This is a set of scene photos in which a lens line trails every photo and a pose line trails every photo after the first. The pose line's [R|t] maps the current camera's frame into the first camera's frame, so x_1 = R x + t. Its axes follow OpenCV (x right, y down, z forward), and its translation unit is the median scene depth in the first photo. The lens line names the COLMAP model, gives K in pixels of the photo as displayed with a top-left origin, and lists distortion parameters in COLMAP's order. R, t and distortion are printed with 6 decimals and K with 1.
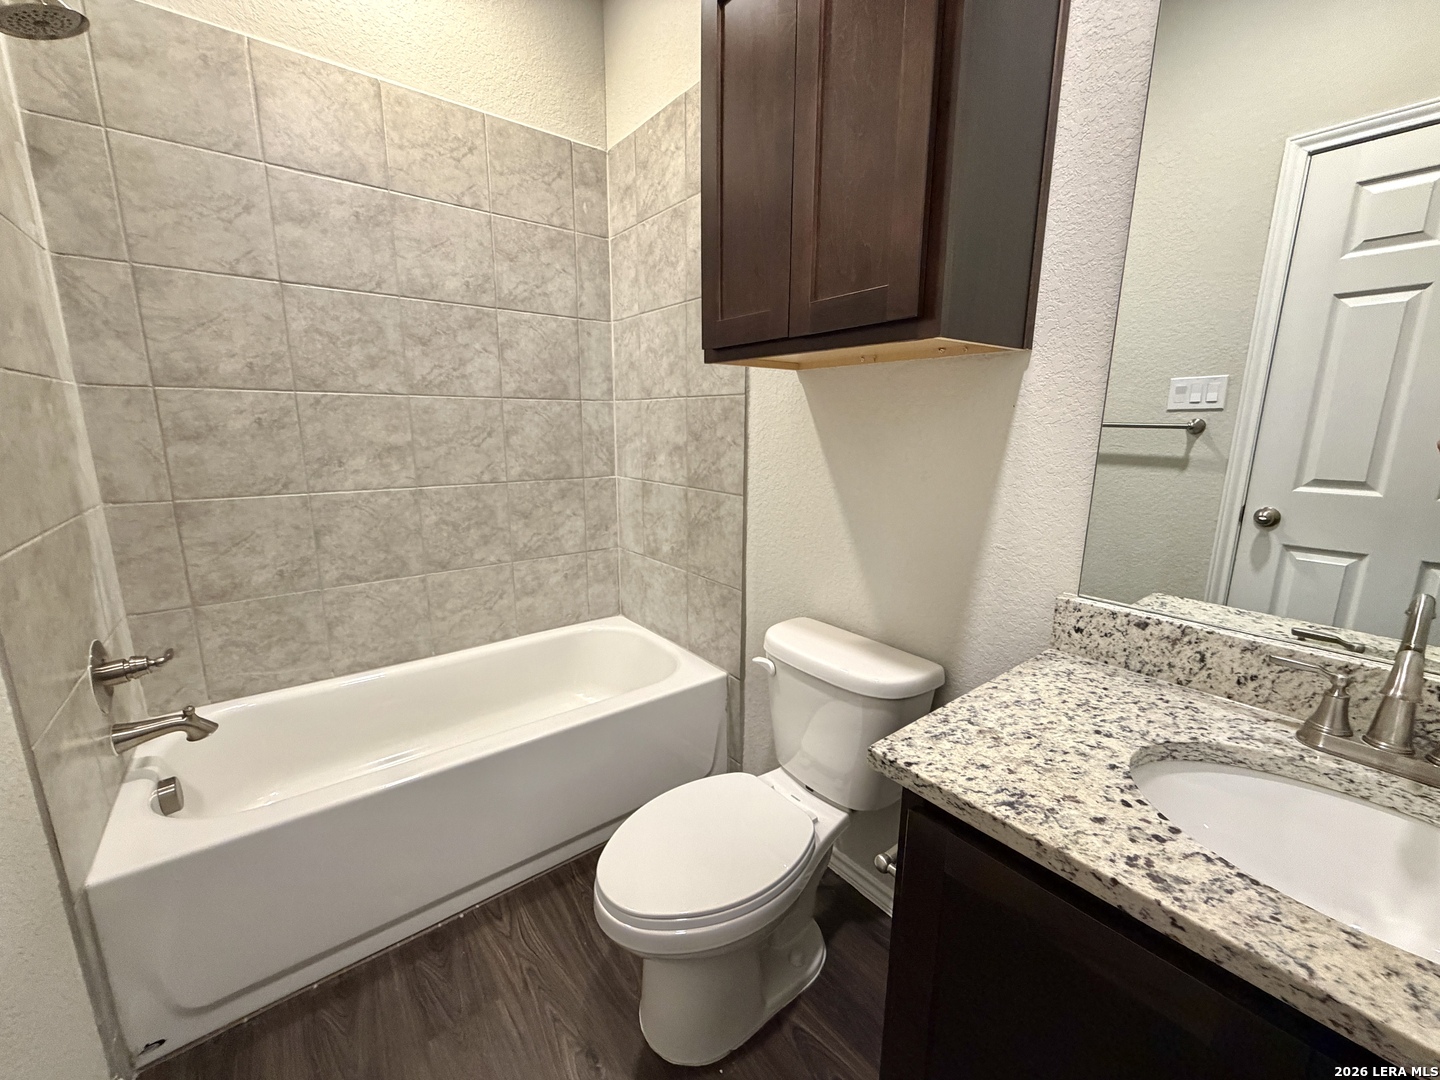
lens RADIAL K [[573.0, 0, 721.3], [0, 573.0, 542.4], [0, 0, 1]] dist [-0.000321, -0.000319]
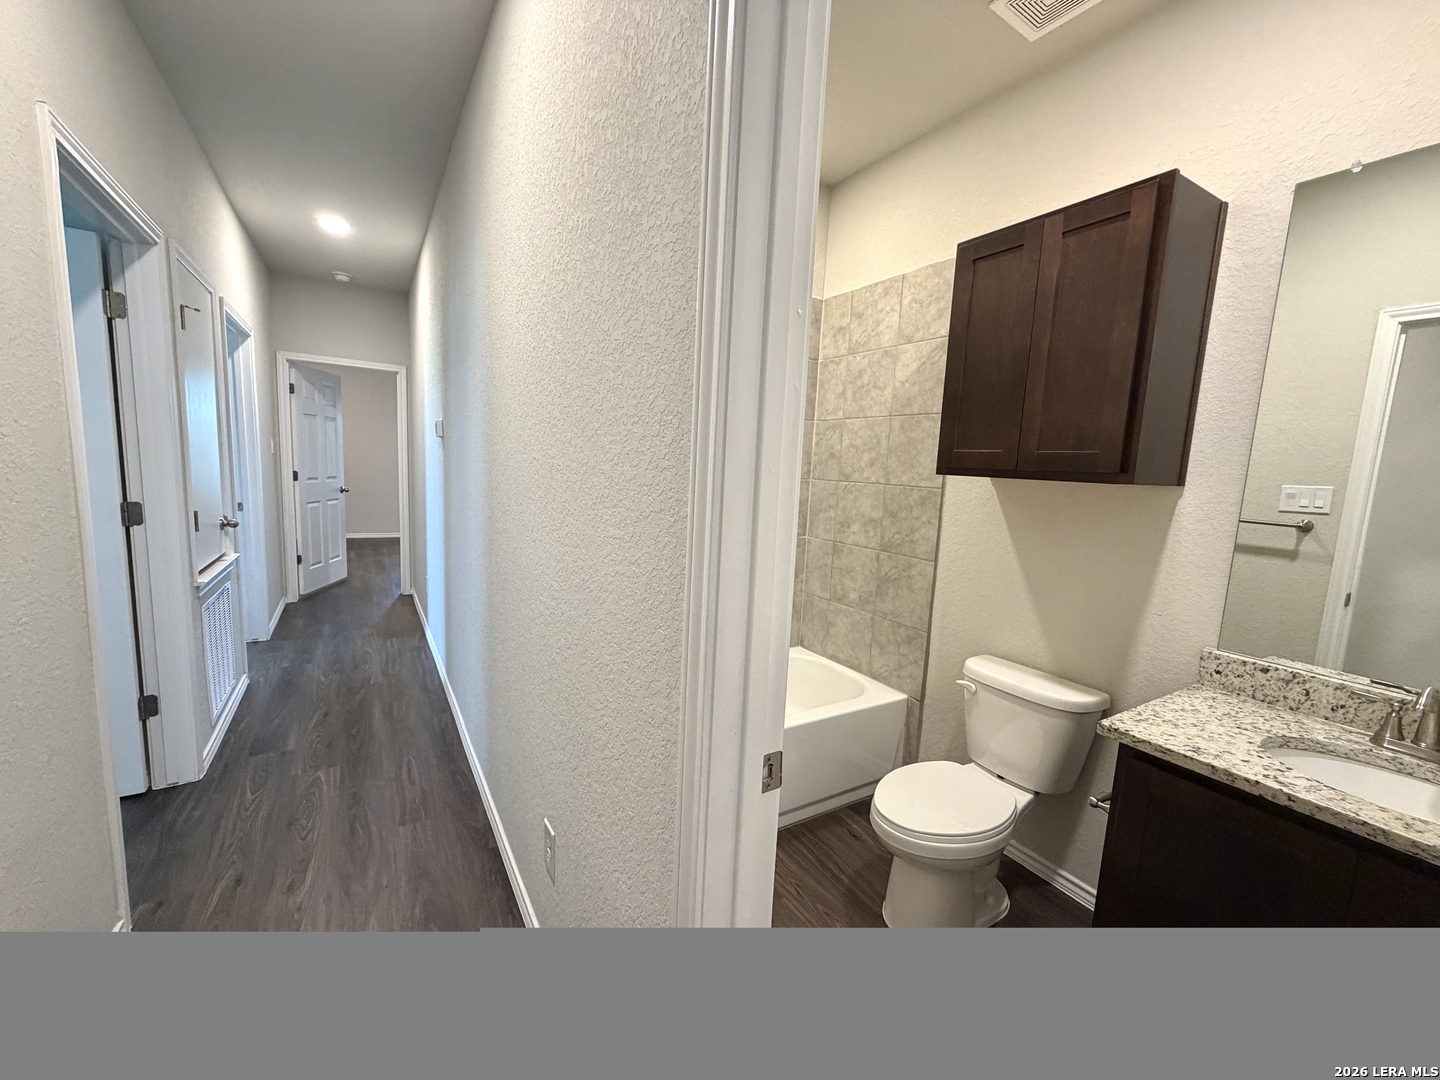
lens RADIAL K [[573.0, 0, 720.6], [0, 573.0, 542.8], [0, 0, 1]] dist [-0.000321, -0.000319]
pose [[0.992297, 0.057442, -0.109763, -0.399114], [-0.065667, 0.995179, -0.072841, 0.006755], [0.105049, 0.079487, 0.991285, -0.497124]]
